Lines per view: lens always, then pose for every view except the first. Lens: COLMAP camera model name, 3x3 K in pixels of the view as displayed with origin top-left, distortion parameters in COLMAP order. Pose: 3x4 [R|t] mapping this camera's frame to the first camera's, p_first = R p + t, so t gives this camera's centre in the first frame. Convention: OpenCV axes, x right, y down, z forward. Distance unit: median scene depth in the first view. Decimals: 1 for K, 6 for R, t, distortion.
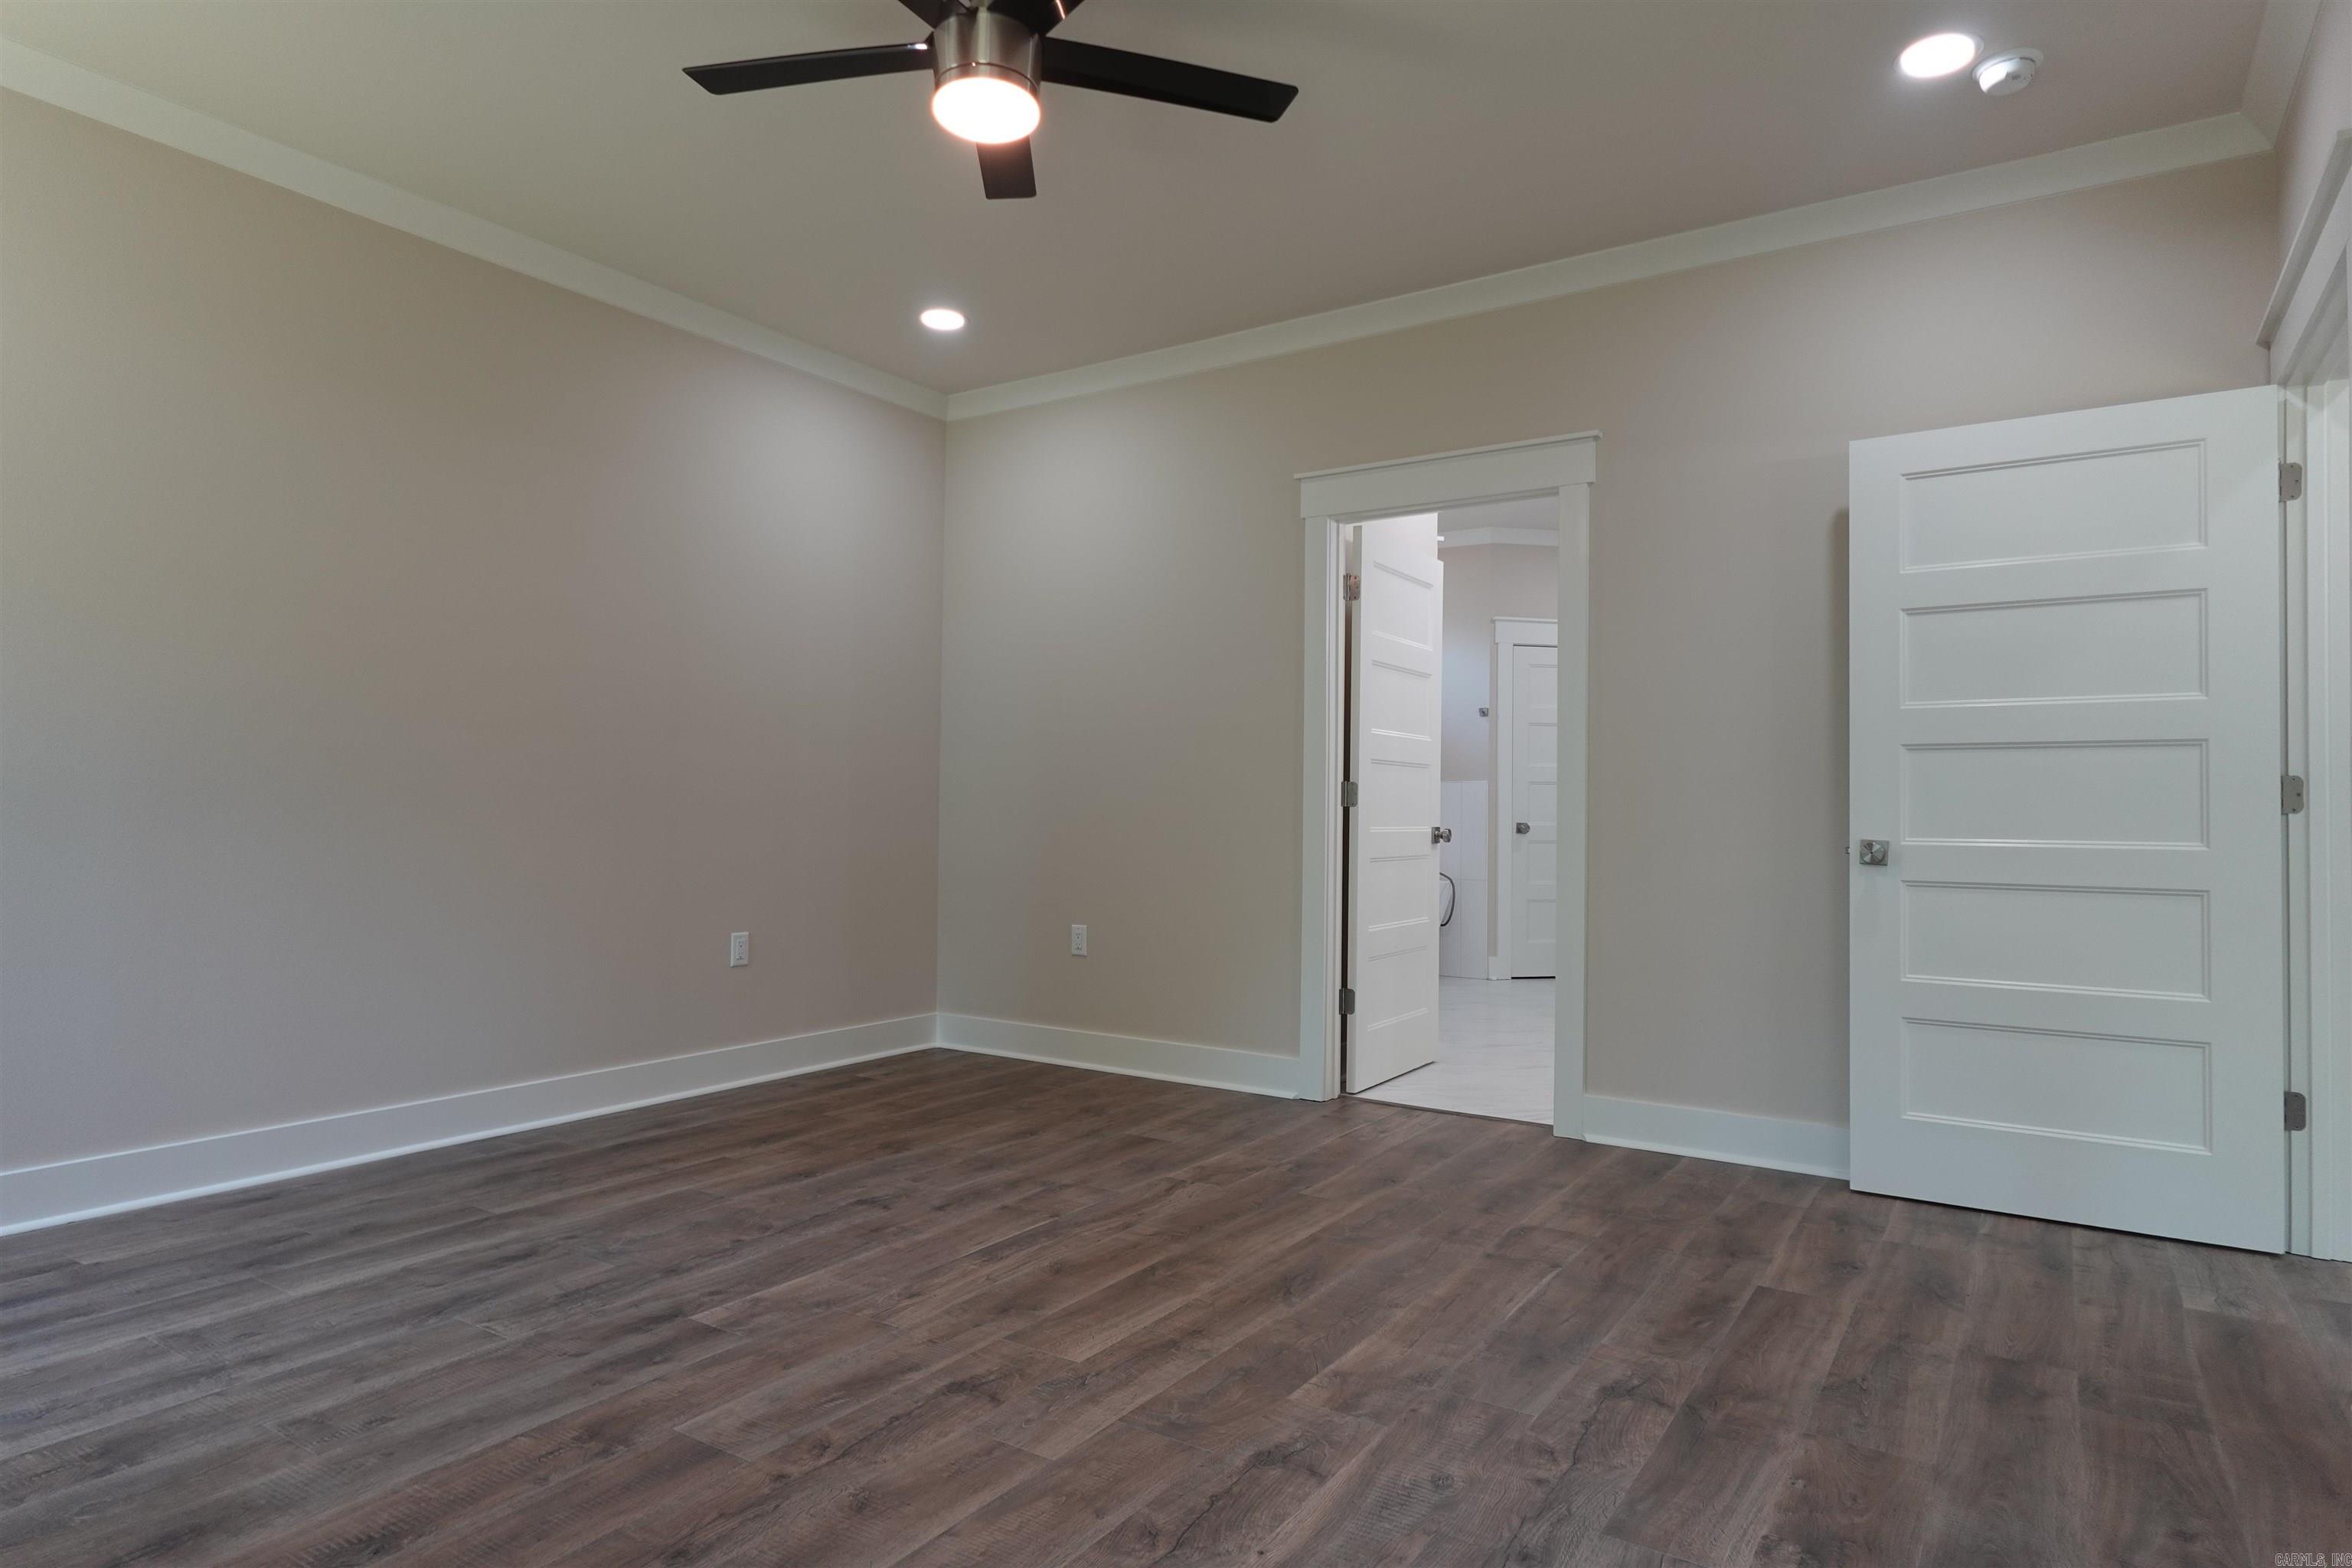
lens RADIAL K [[1330.5, 0, 1179.2], [0, 1330.5, 783.7], [0, 0, 1]] dist [-0.006611, 0.004216]
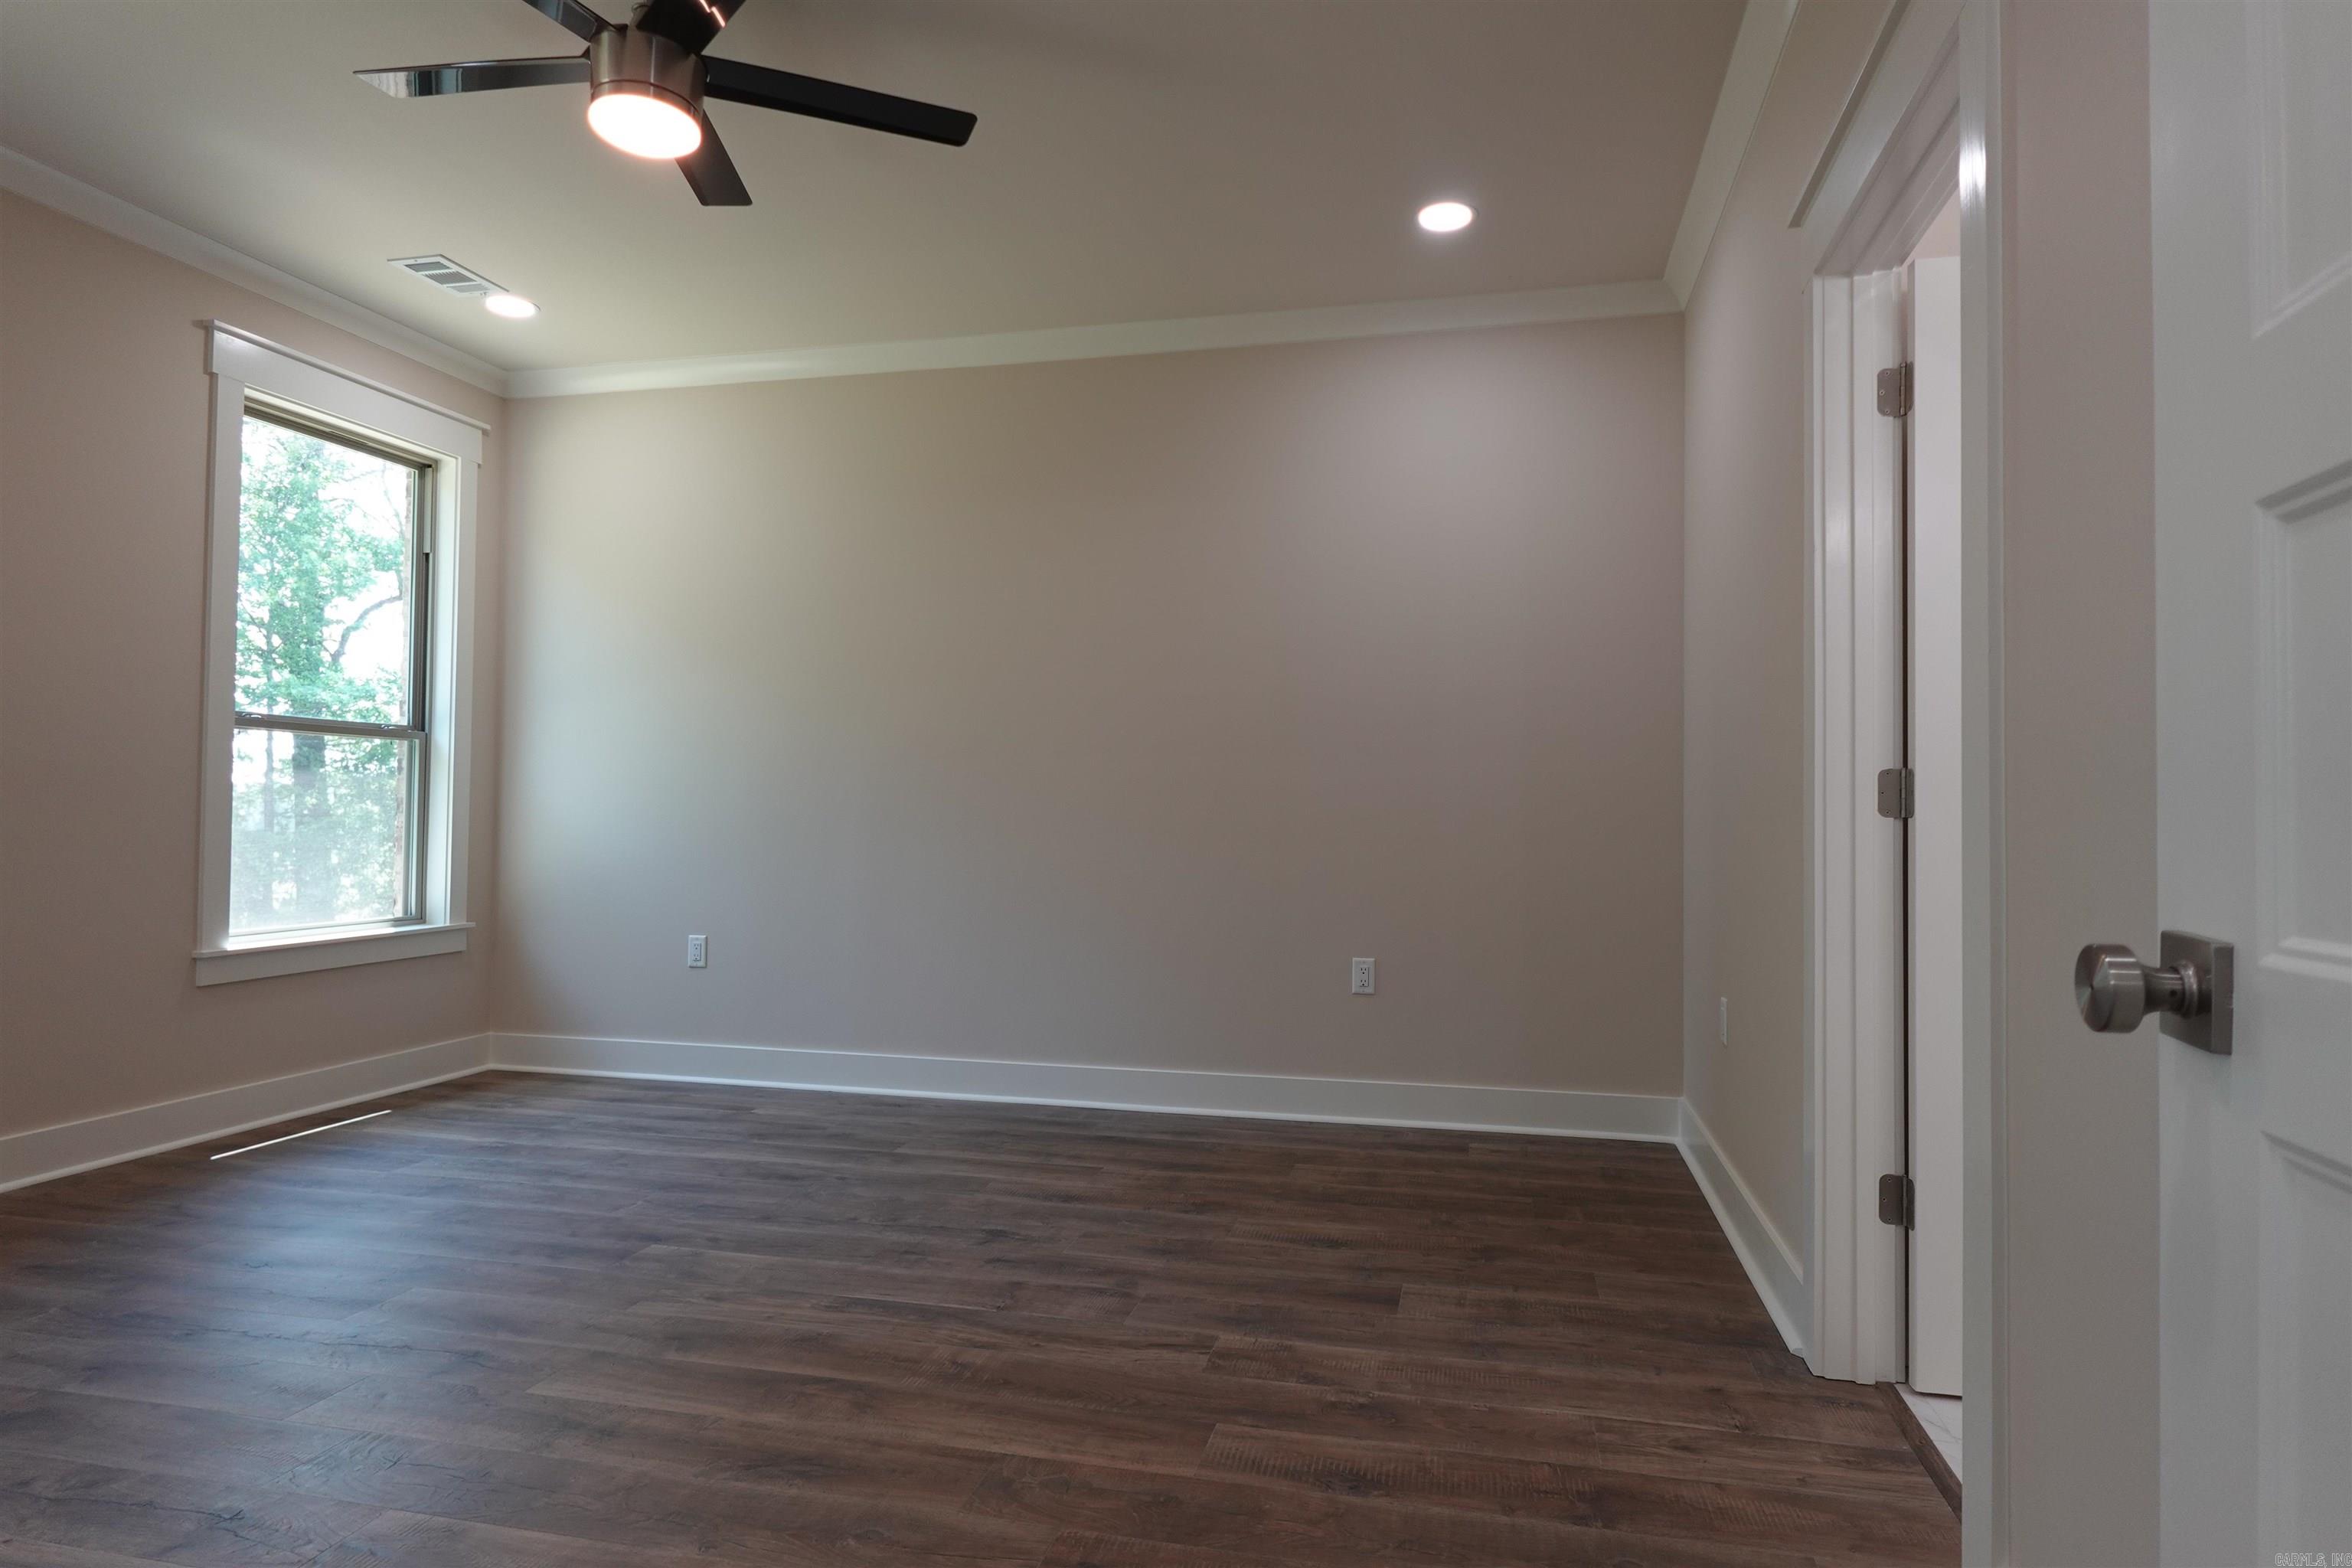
lens RADIAL K [[1330.5, 0, 1179.2], [0, 1330.5, 783.7], [0, 0, 1]] dist [-0.006611, 0.004216]
pose [[0.344416, -0.031305, -0.938295, 0.829894], [0.013548, 0.999506, -0.028375, 0.024548], [0.938719, -0.002939, 0.344670, 0.923130]]
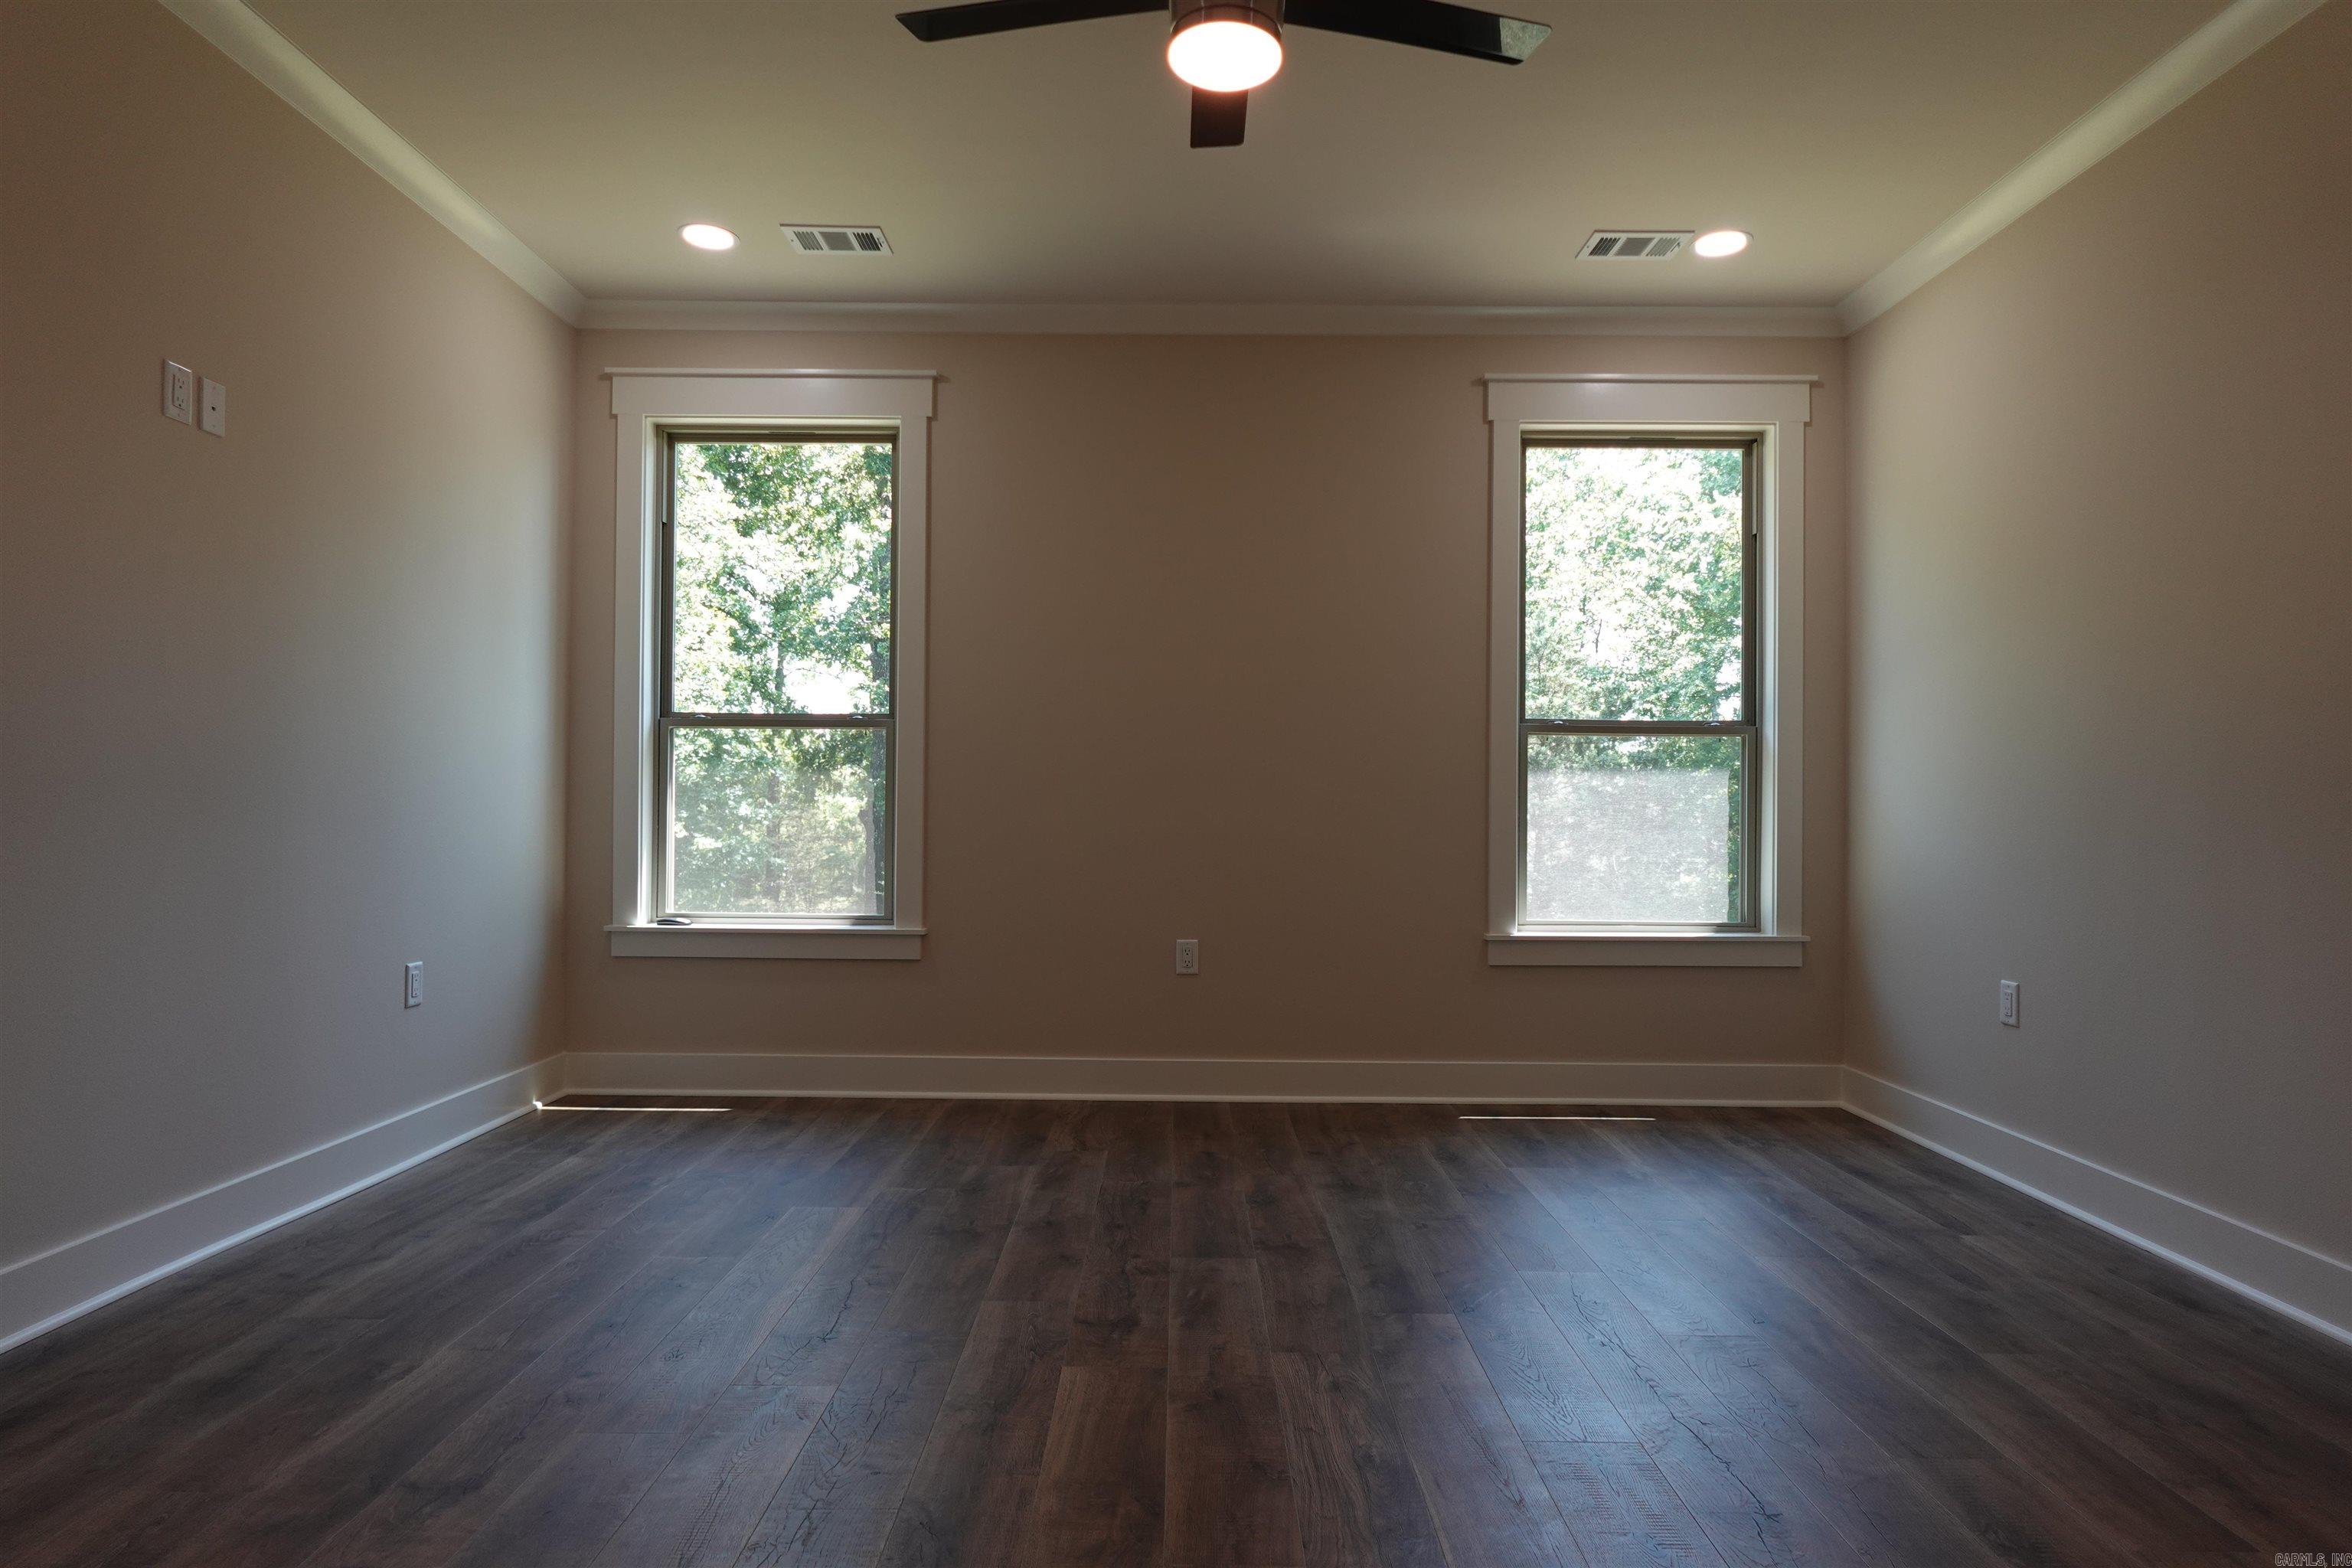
lens RADIAL K [[1330.5, 0, 1179.2], [0, 1330.5, 783.7], [0, 0, 1]] dist [-0.006611, 0.004216]
pose [[-0.837102, -0.028601, -0.546299, 0.335083], [-0.009407, 0.999237, -0.037900, 0.032032], [0.546966, -0.026587, -0.836732, 1.561551]]
